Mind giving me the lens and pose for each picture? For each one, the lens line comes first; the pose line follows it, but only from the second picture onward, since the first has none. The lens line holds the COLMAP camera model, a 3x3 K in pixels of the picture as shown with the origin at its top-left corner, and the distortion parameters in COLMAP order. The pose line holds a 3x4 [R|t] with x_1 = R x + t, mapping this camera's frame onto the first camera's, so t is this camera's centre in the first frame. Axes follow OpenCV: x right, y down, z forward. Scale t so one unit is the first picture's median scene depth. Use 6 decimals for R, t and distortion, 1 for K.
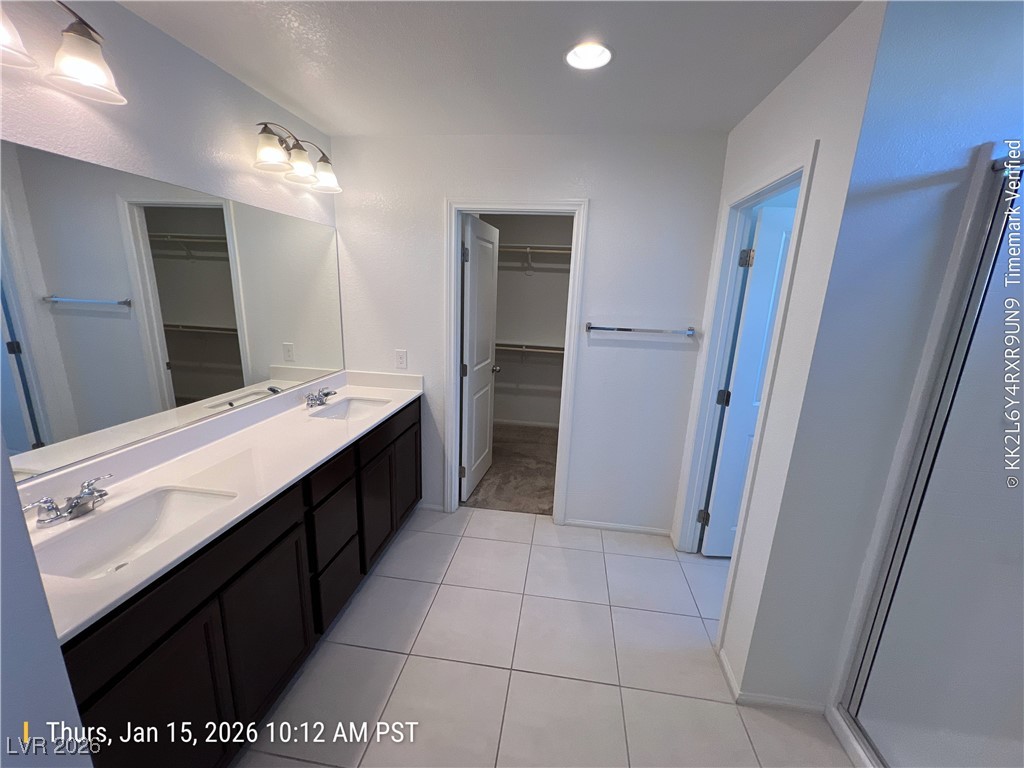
lens RADIAL K [[410.6, 0, 513.5], [0, 410.6, 385.4], [0, 0, 1]] dist [-0.000387, 0.000067]
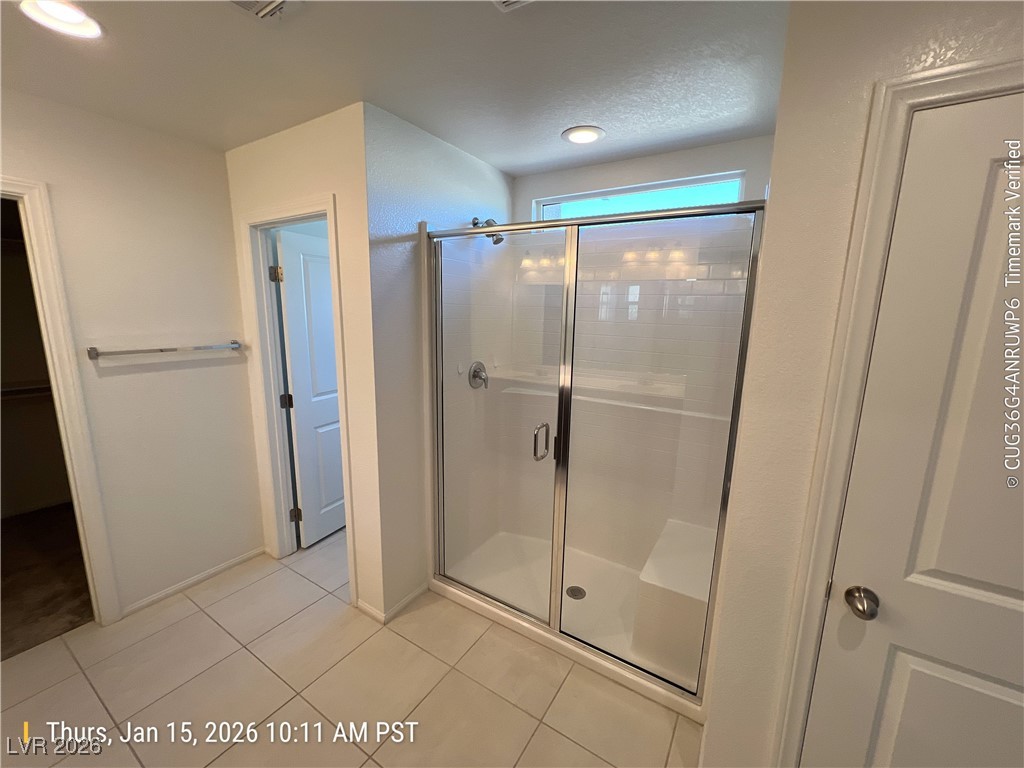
lens RADIAL K [[410.6, 0, 512.0], [0, 410.6, 385.4], [0, 0, 1]] dist [-0.000387, 0.000067]
pose [[0.415480, -0.194535, 0.888556, -0.196138], [0.207463, 0.971381, 0.115661, -0.012678], [-0.885627, 0.136287, 0.443948, -0.016649]]
